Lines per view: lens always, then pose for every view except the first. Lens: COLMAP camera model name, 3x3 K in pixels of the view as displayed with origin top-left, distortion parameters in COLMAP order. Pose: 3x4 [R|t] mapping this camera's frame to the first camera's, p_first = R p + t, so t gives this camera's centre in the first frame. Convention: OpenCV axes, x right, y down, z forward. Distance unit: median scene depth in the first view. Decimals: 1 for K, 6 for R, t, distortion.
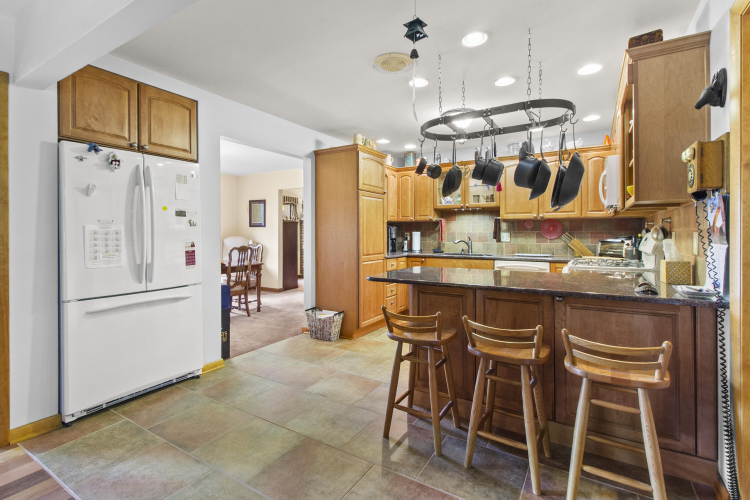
lens RADIAL K [[354.0, 0, 377.2], [0, 354.0, 233.0], [0, 0, 1]] dist [-0.004098, -0.000277]
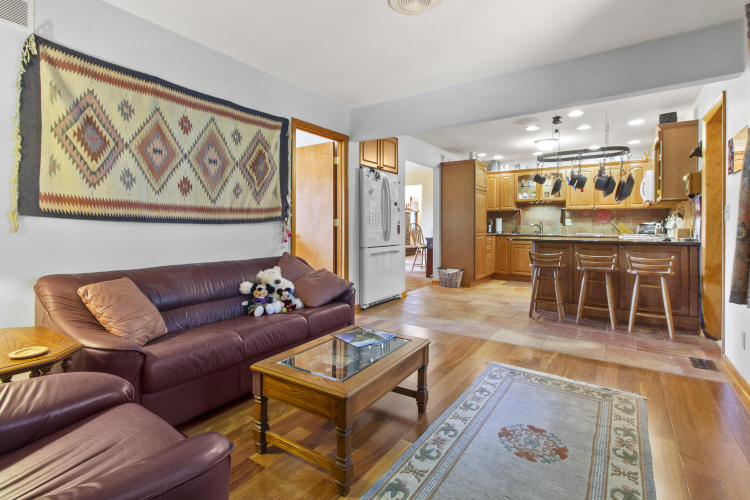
lens RADIAL K [[354.0, 0, 378.0], [0, 354.0, 227.1], [0, 0, 1]] dist [-0.004098, -0.000277]
pose [[0.998292, 0.007365, -0.057950, -0.610060], [-0.007115, 0.999965, 0.004513, 0.059790], [0.057982, -0.004093, 0.998309, -0.879266]]
